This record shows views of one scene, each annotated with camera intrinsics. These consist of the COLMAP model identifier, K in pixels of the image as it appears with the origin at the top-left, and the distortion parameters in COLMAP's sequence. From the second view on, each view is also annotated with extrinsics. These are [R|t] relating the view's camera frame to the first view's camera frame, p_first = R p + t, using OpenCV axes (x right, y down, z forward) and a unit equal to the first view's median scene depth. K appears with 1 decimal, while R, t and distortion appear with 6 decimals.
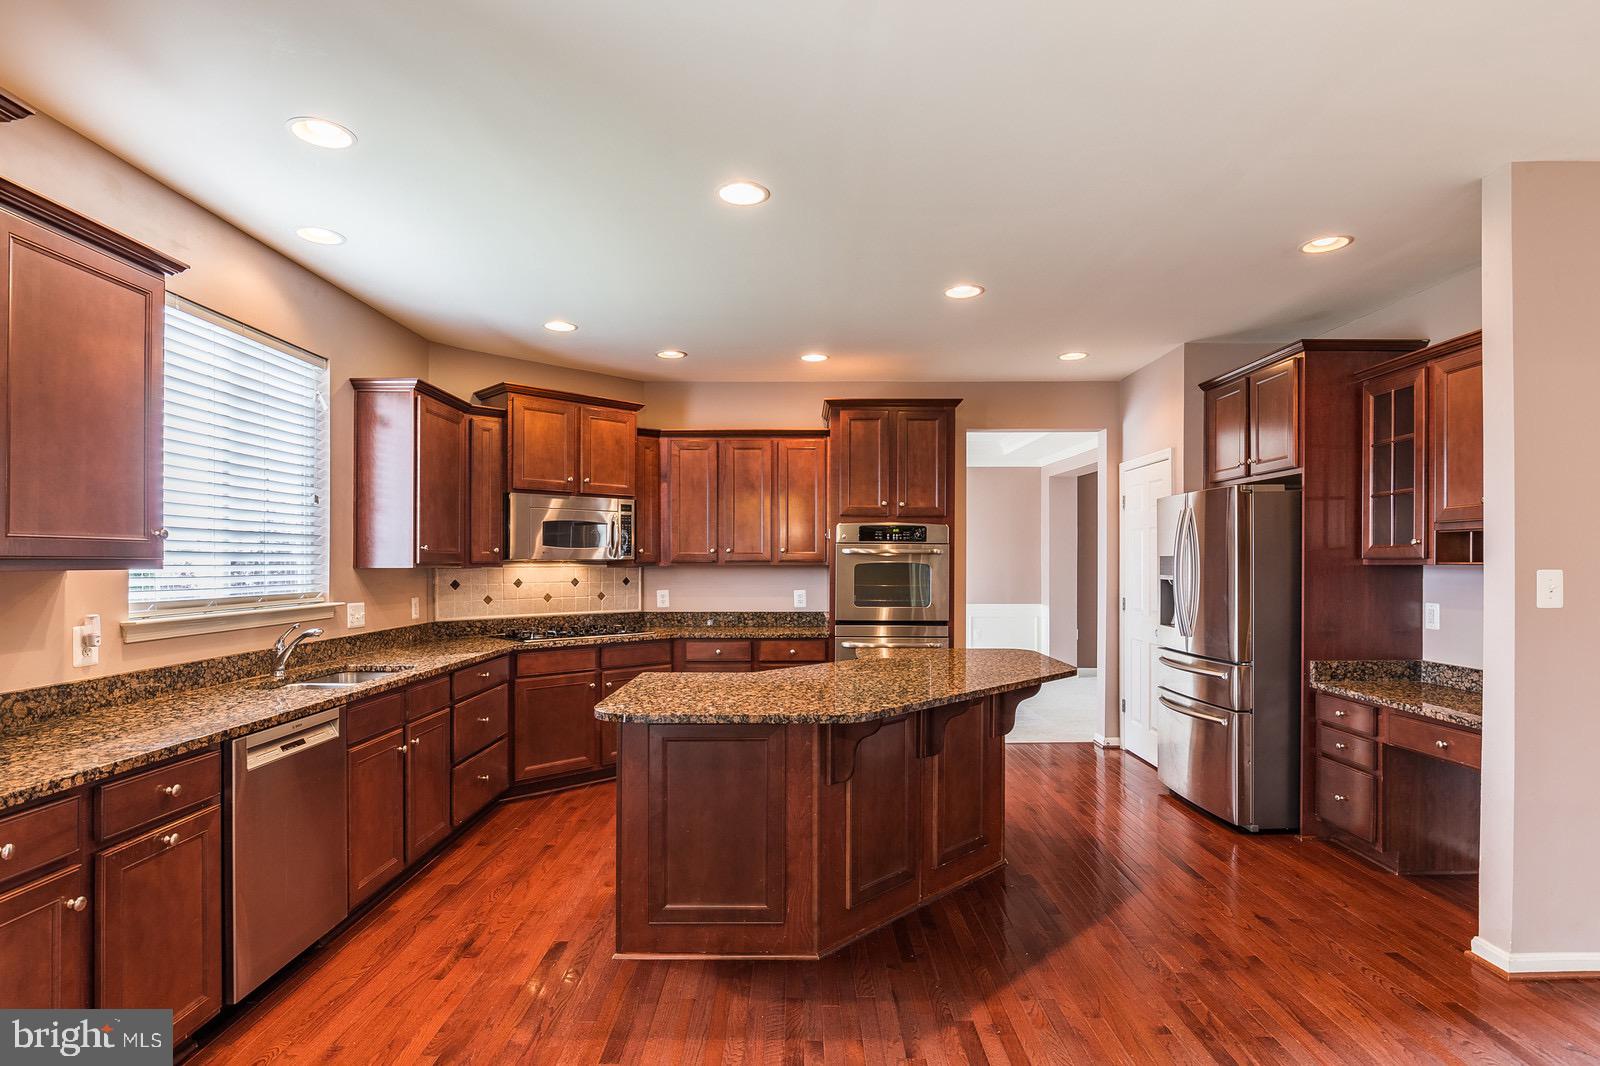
lens RADIAL K [[779.2, 0, 807.8], [0, 779.2, 539.4], [0, 0, 1]] dist [-0.000330, 0.000449]
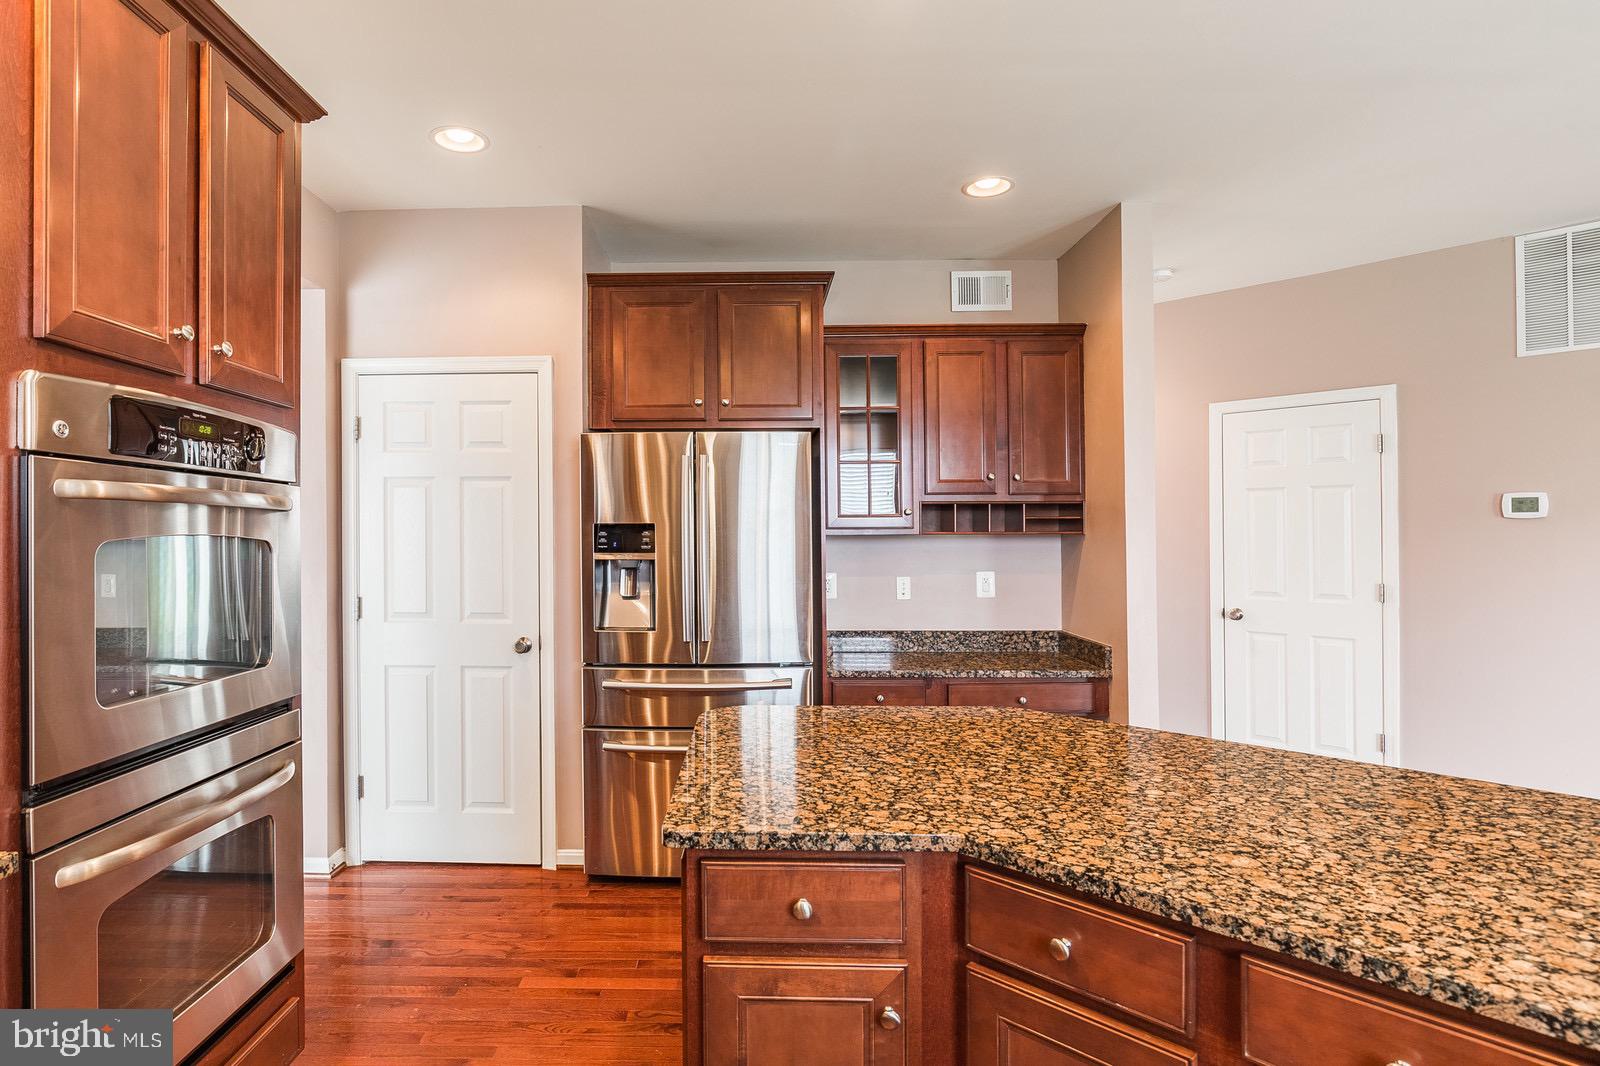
lens RADIAL K [[823.4, 0, 715.4], [0, 823.4, 525.6], [0, 0, 1]] dist [-0.010571, -0.000499]
pose [[0.046998, 0.008639, 0.998858, -0.198460], [-0.024926, 0.999661, -0.007473, 0.023508], [-0.998584, -0.024546, 0.047198, 0.792376]]
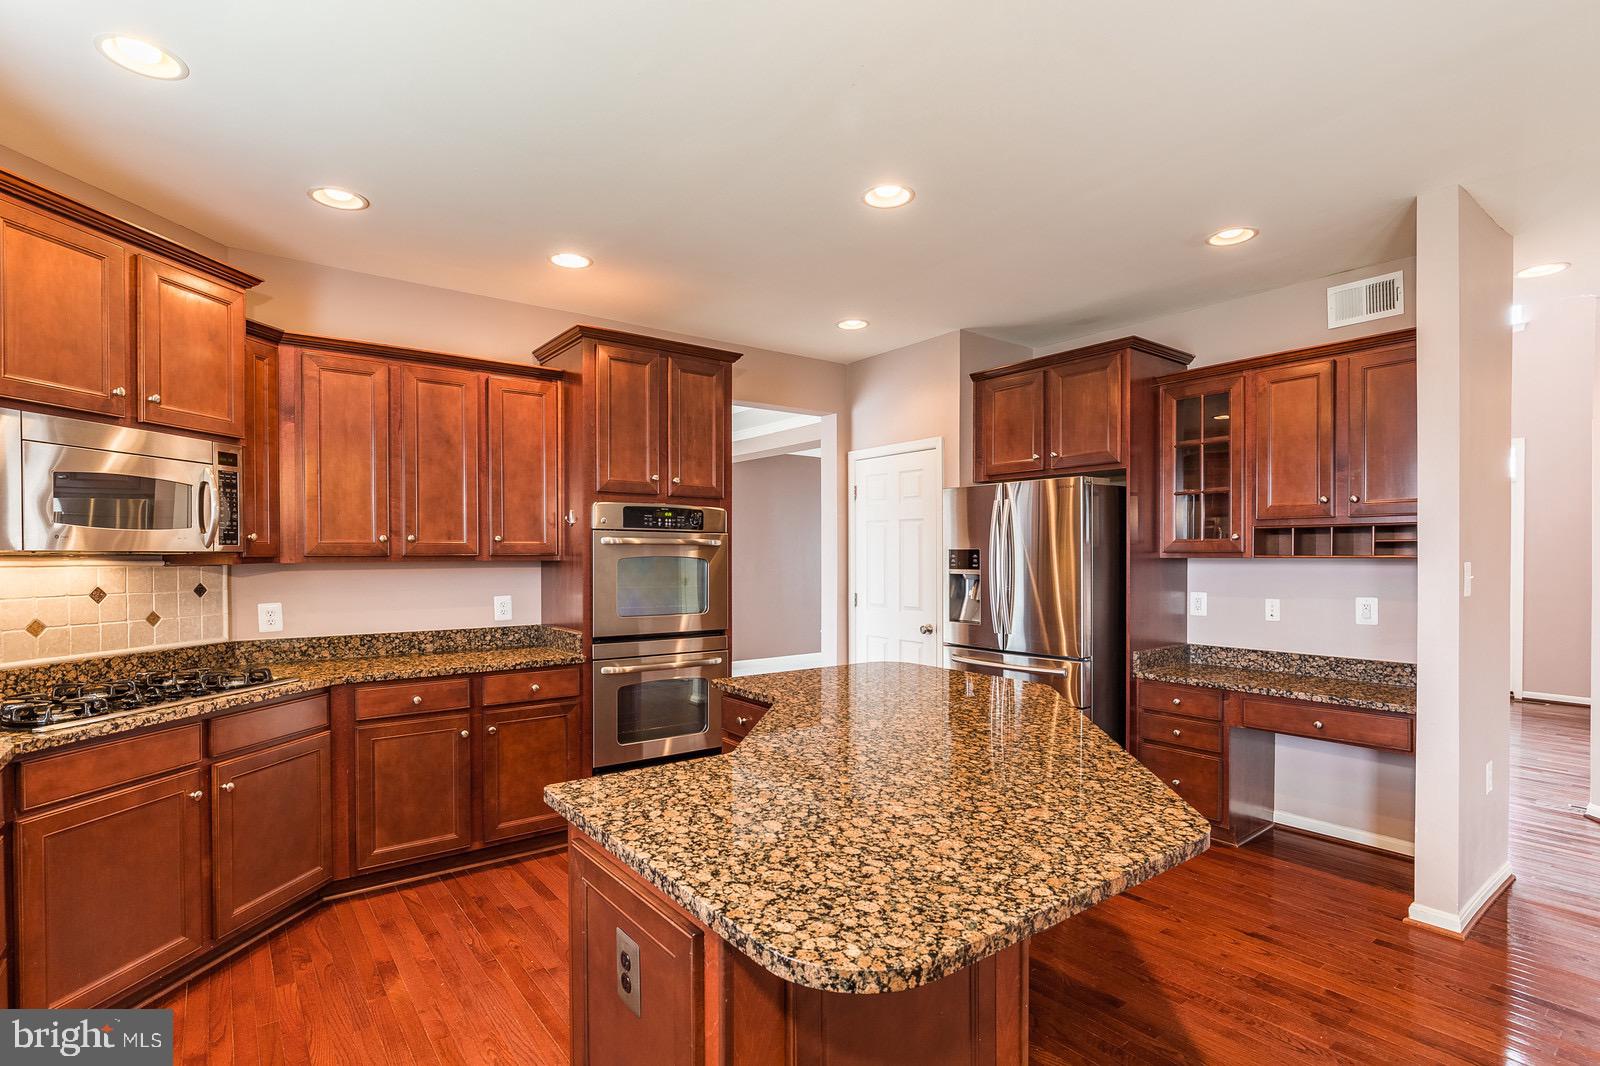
lens RADIAL K [[753.0, 0, 774.0], [0, 753.0, 553.1], [0, 0, 1]] dist [-0.009436, -0.000098]
pose [[0.814822, 0.000983, 0.579711, -0.230001], [-0.015372, 0.999684, 0.019911, 0.010247], [-0.579508, -0.025135, 0.814579, 0.344892]]
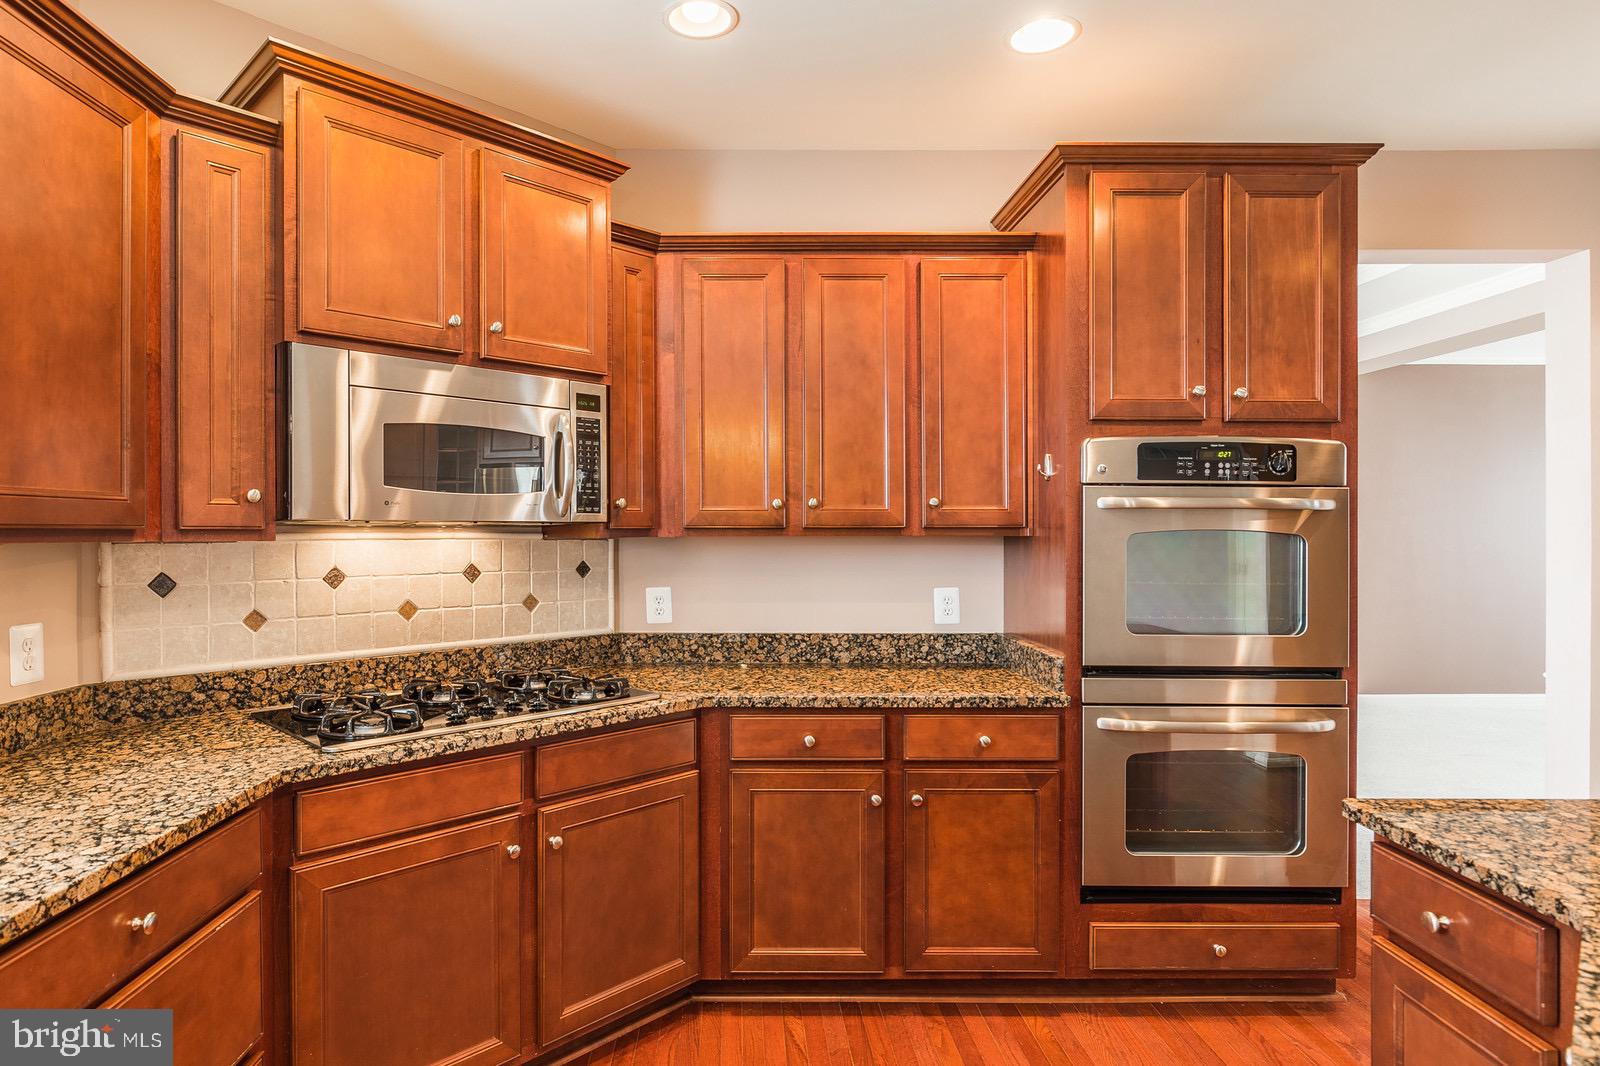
lens RADIAL K [[870.6, 0, 744.6], [0, 870.6, 529.5], [0, 0, 1]] dist [-0.006931, -0.001303]
pose [[0.999982, 0.001445, -0.005875, -0.146698], [-0.001276, 0.999587, 0.028699, 0.016271], [0.005914, -0.028691, 0.999571, 0.528702]]
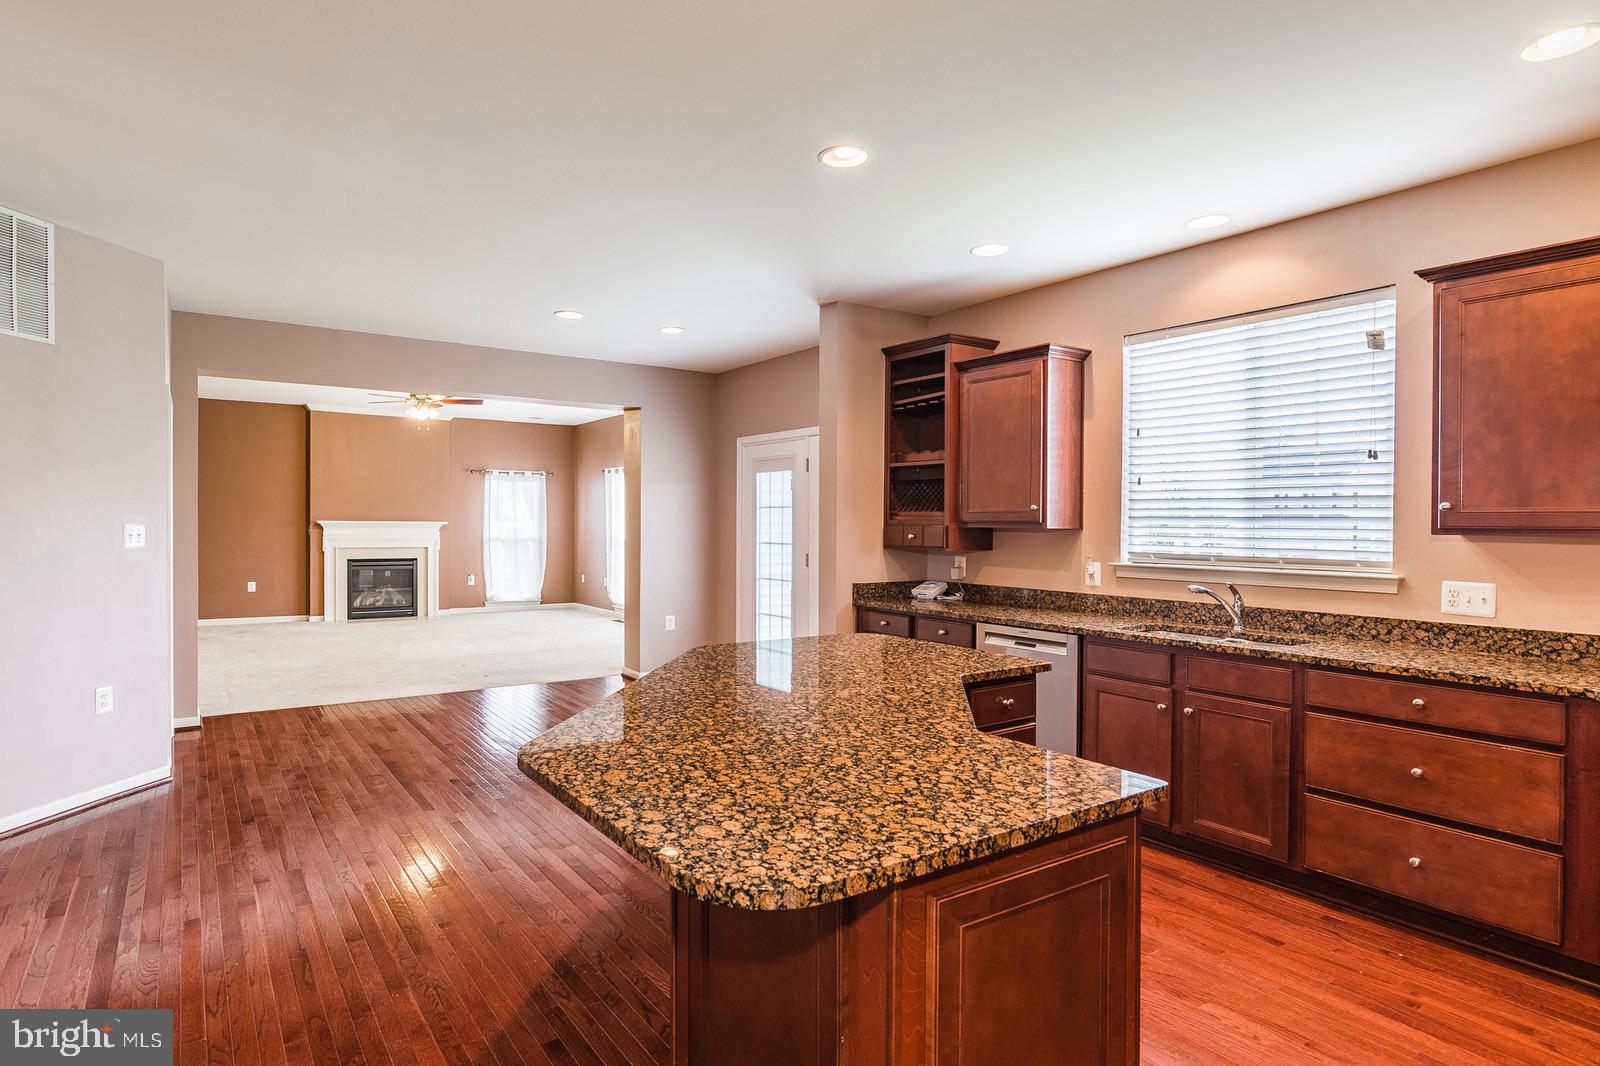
lens RADIAL K [[870.6, 0, 744.6], [0, 870.6, 529.5], [0, 0, 1]] dist [-0.006931, -0.001303]
pose [[-0.829098, -0.003419, -0.559093, 0.343789], [0.006632, 0.999851, -0.015949, 0.030228], [0.559064, -0.016931, -0.828952, 0.987228]]
